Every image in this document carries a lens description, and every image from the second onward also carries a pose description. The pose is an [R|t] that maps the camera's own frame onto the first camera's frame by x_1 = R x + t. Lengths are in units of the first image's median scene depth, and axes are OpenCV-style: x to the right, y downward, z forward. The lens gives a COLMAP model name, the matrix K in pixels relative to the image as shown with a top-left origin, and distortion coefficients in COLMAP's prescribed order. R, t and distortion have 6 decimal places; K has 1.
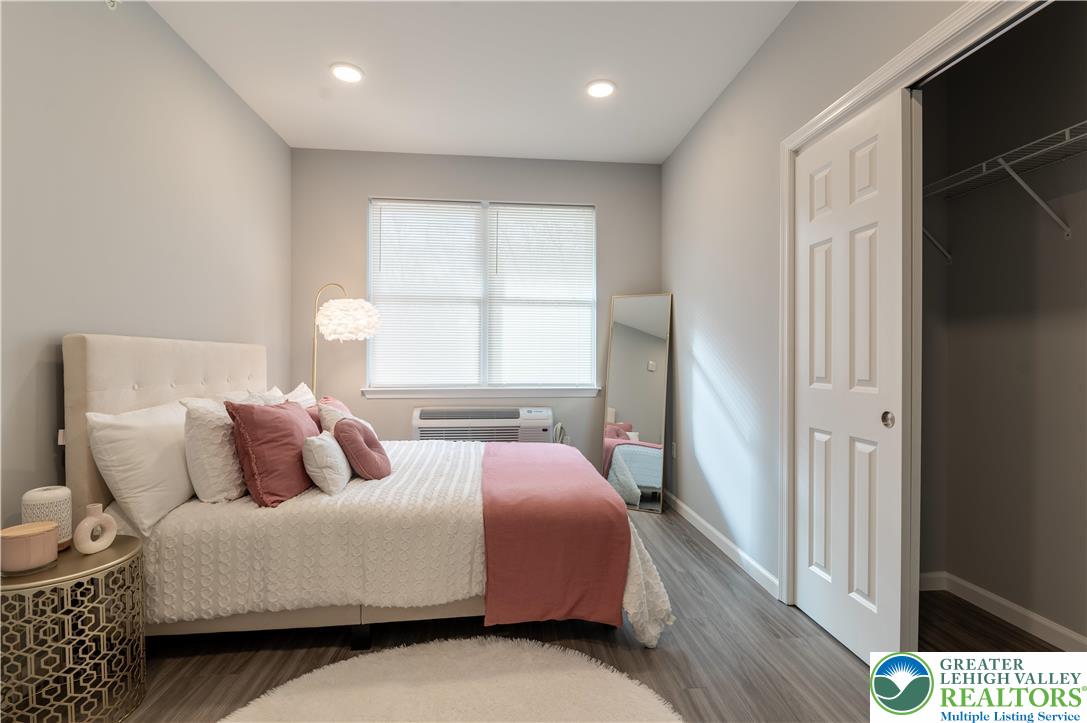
lens RADIAL K [[508.8, 0, 564.0], [0, 508.8, 359.2], [0, 0, 1]] dist [-0.003875, -0.005731]
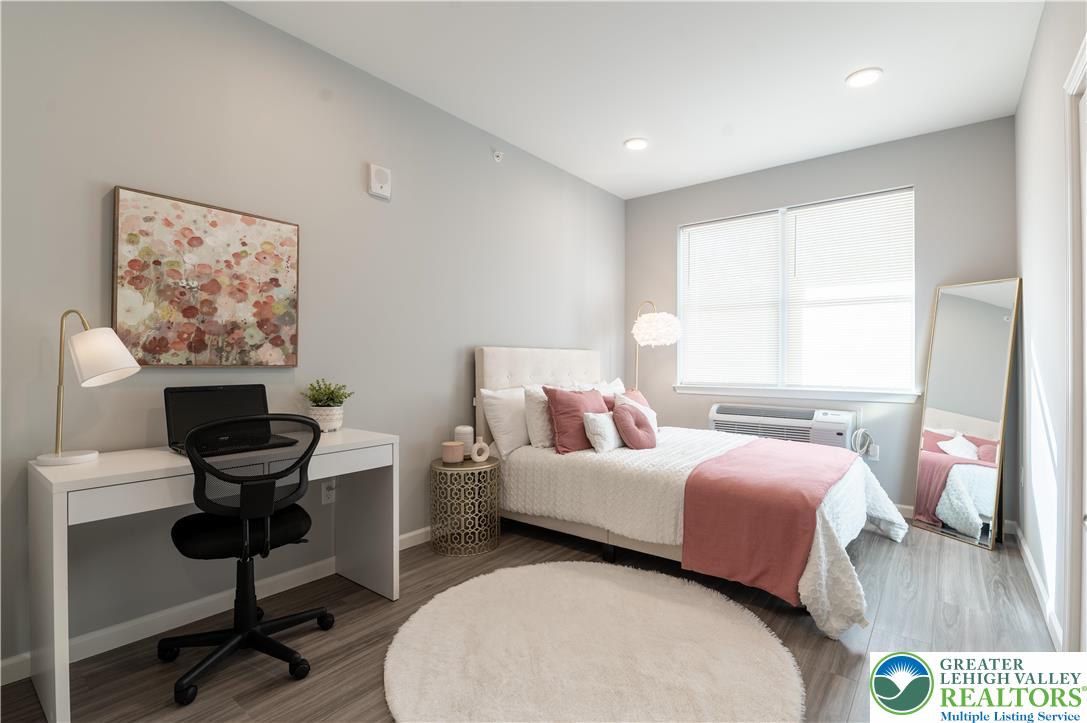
lens RADIAL K [[508.8, 0, 549.6], [0, 508.8, 357.6], [0, 0, 1]] dist [-0.003875, -0.005731]
pose [[0.709148, -0.004308, -0.705047, 0.490637], [-0.000111, 0.999981, -0.006221, 0.001154], [0.705060, 0.004490, 0.709133, -0.141380]]
